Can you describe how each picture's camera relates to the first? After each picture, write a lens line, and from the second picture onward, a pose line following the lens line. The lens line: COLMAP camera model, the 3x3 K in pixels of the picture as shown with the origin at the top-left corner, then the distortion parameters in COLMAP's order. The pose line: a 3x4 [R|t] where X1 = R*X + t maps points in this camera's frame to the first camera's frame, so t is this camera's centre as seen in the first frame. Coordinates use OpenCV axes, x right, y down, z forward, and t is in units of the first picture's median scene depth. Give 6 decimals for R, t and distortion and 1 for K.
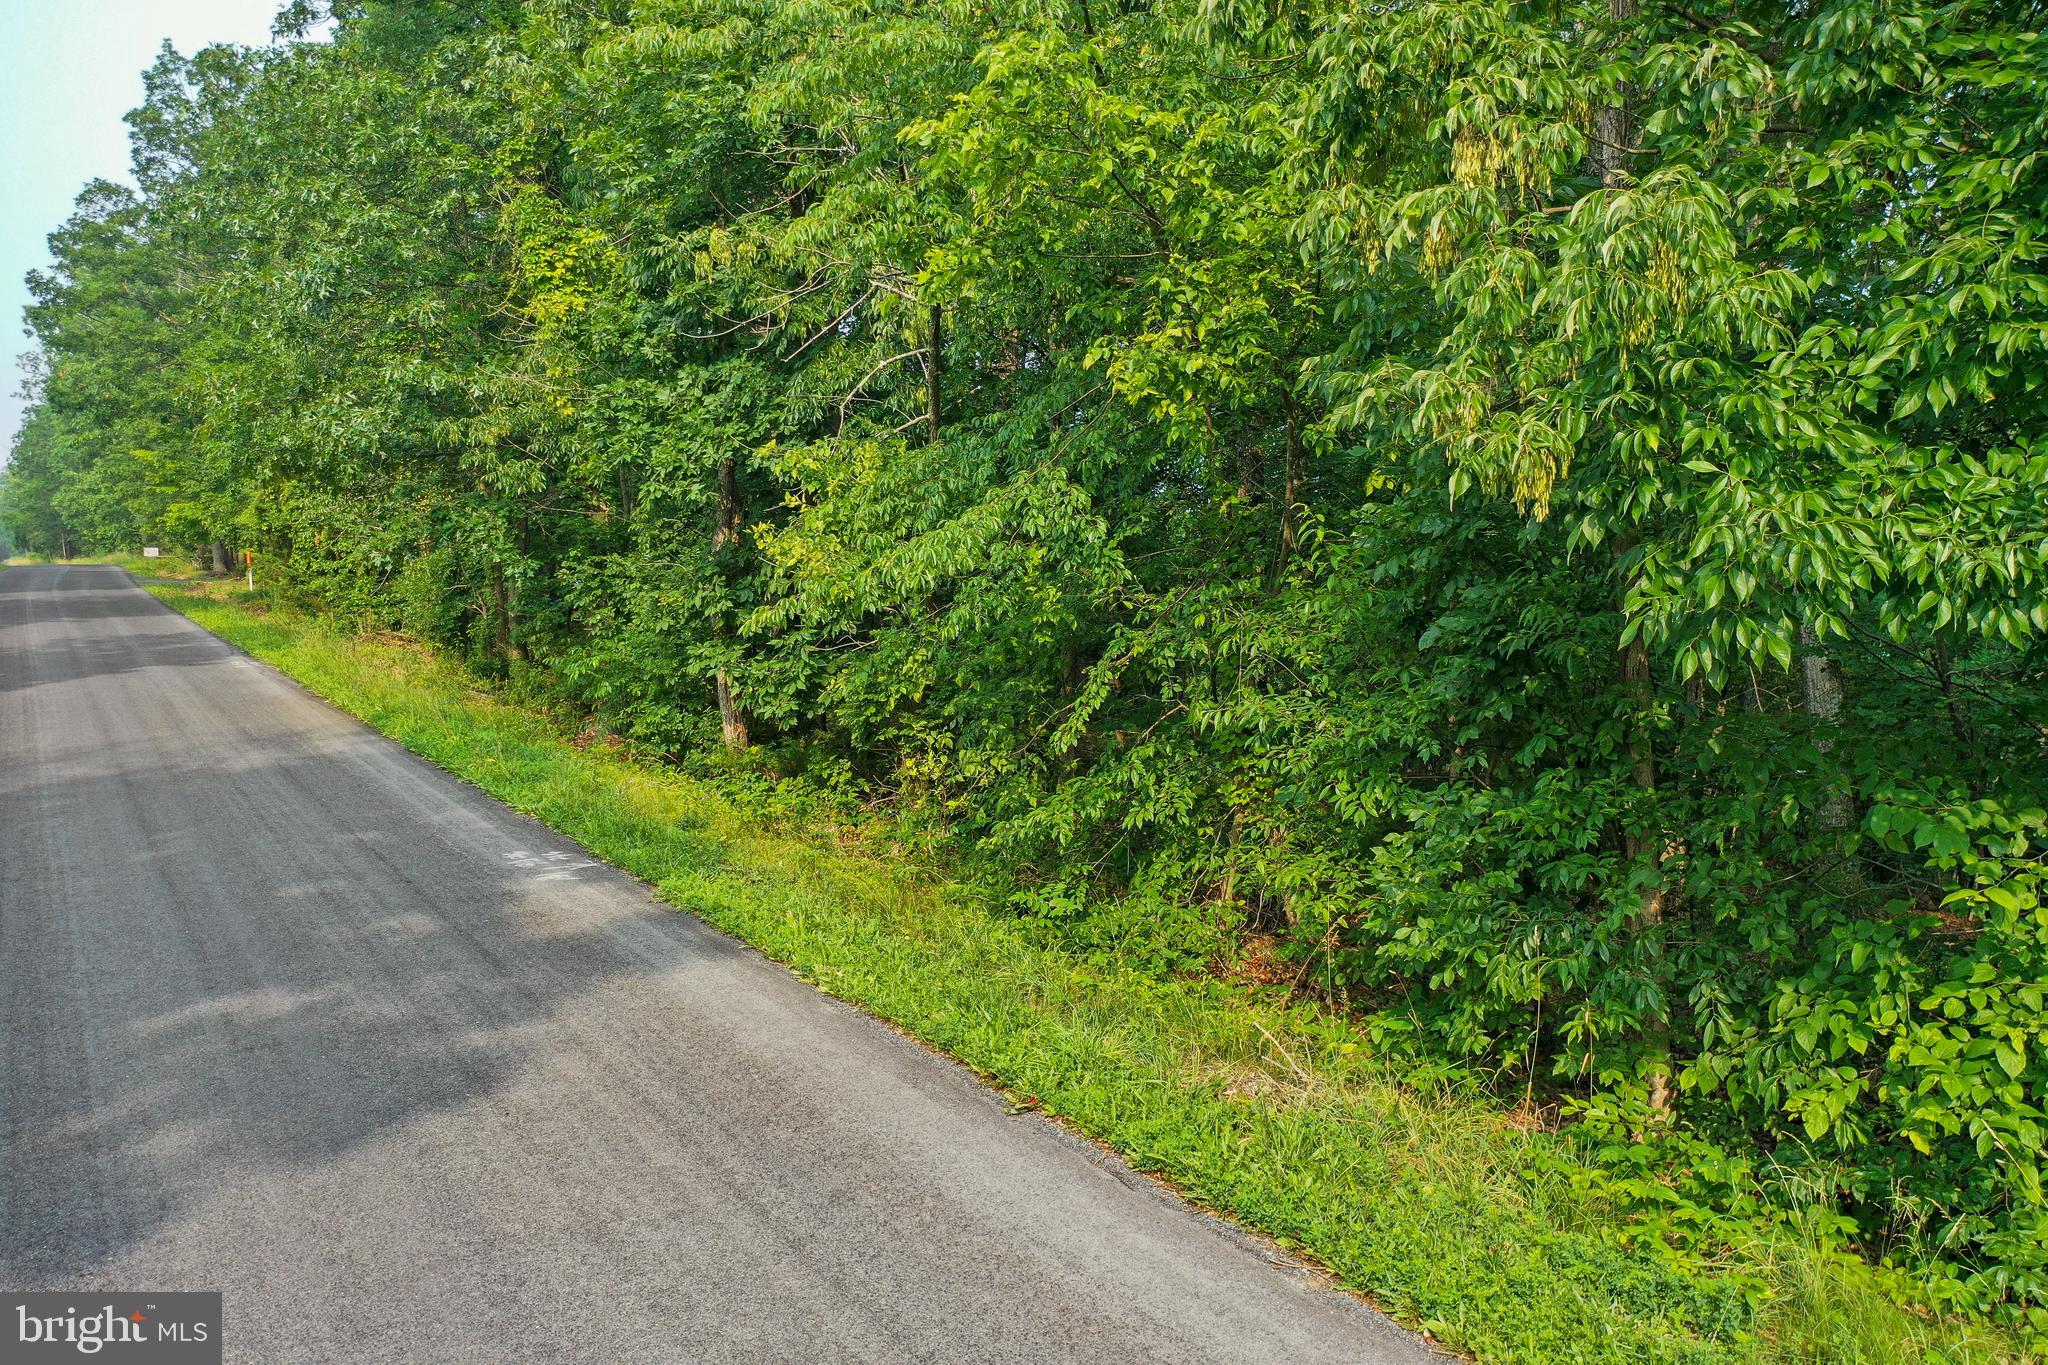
lens RADIAL K [[1623.5, 0, 1012.3], [0, 1623.5, 680.1], [0, 0, 1]] dist [-0.003659, -0.002922]
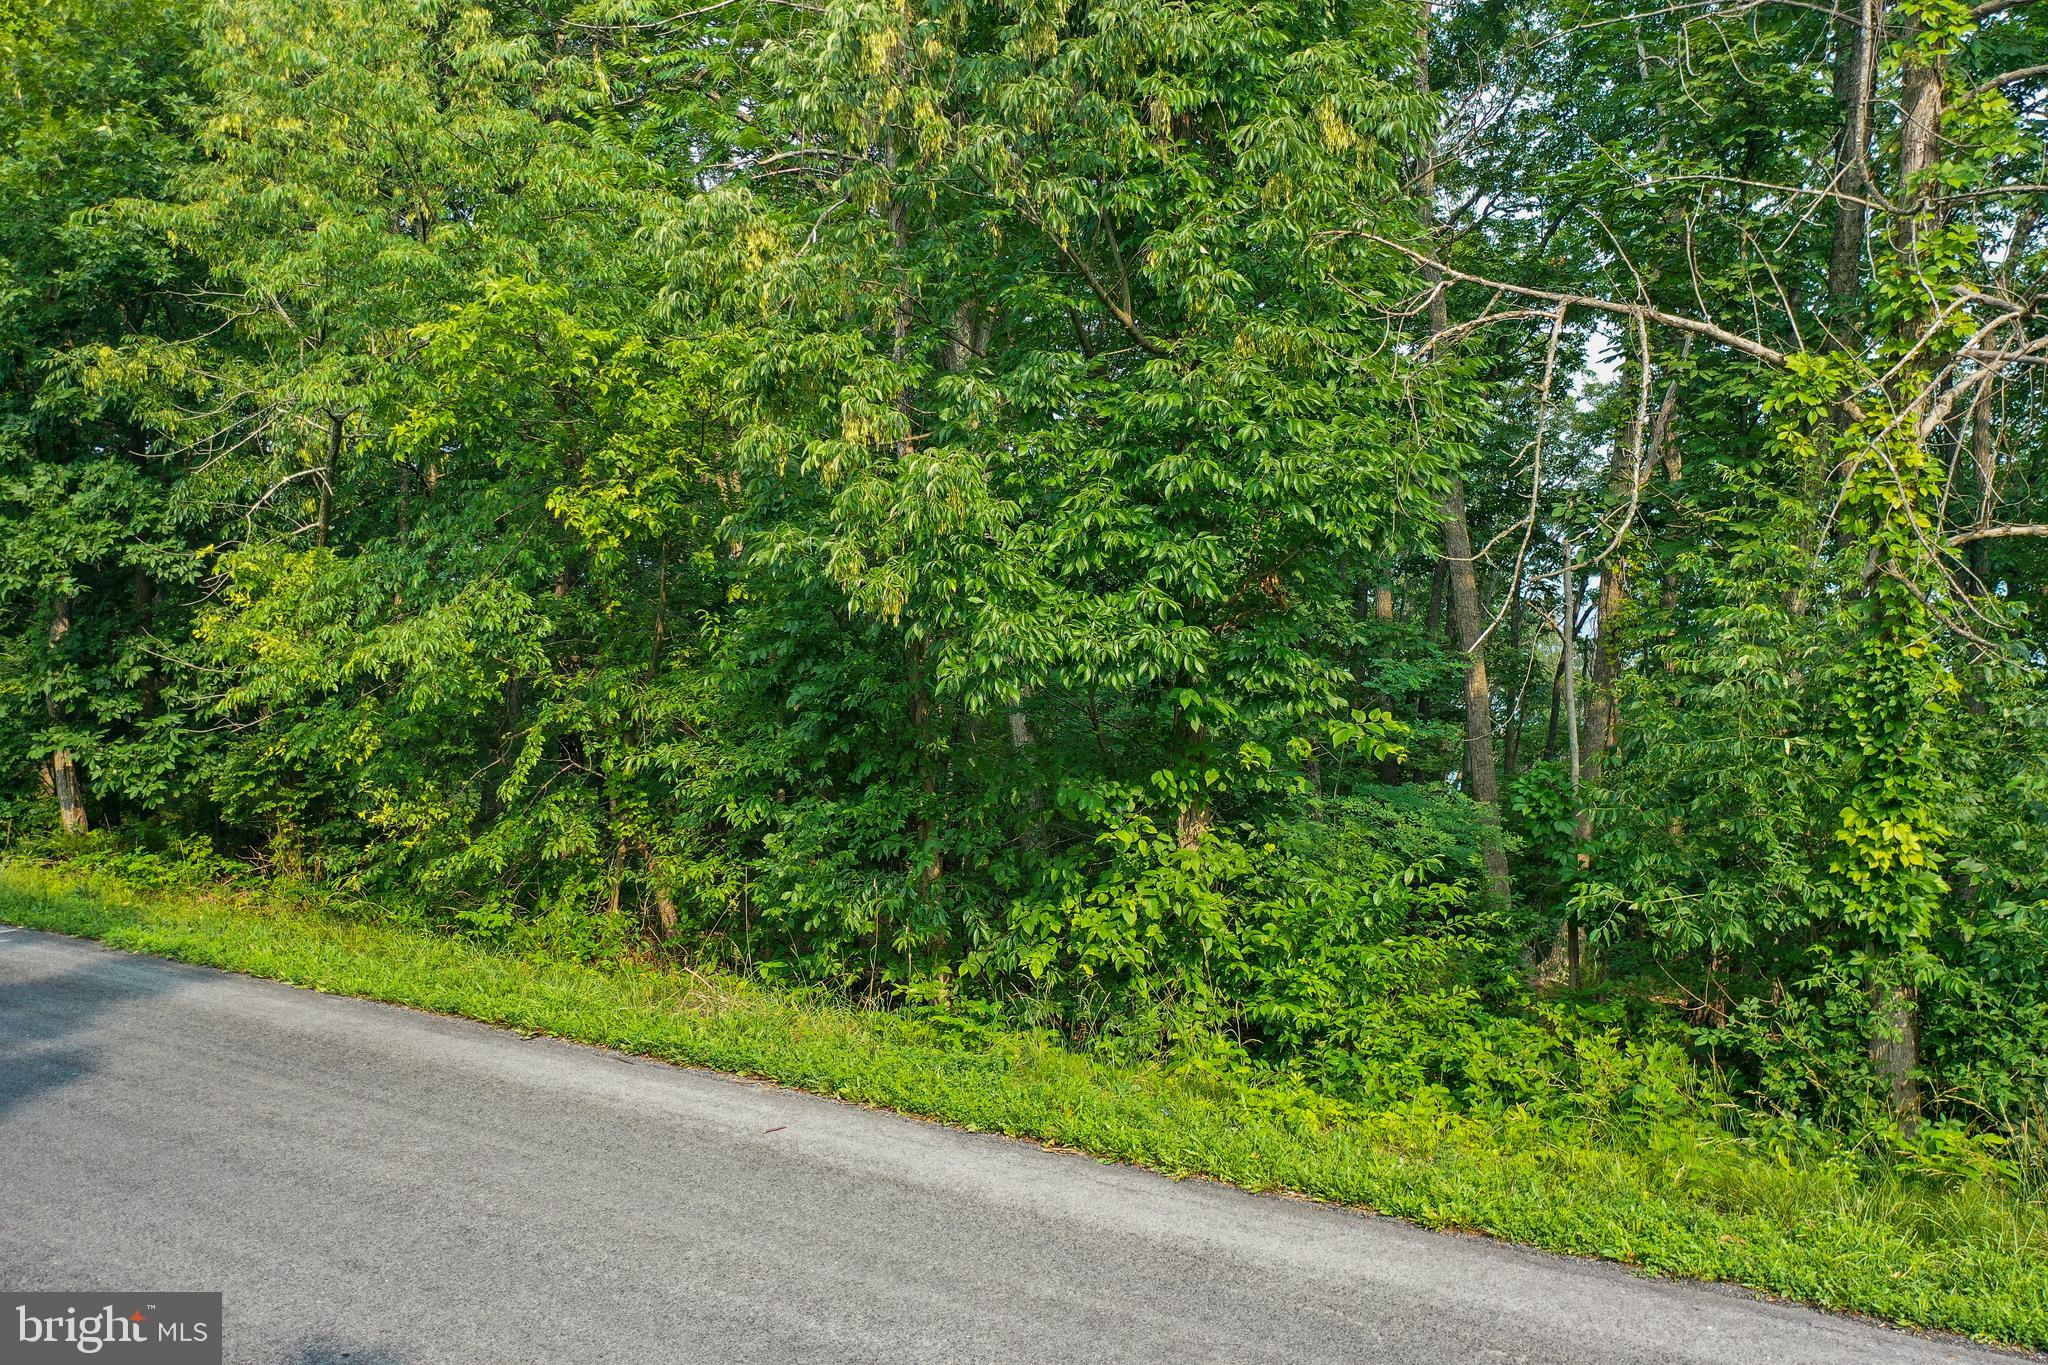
lens RADIAL K [[1623.5, 0, 1012.3], [0, 1623.5, 680.1], [0, 0, 1]] dist [-0.003659, -0.002922]
pose [[0.894096, -0.006891, 0.447822, -0.264411], [0.032089, 0.998298, -0.048705, 0.039356], [-0.446724, 0.057917, 0.892795, -0.486944]]
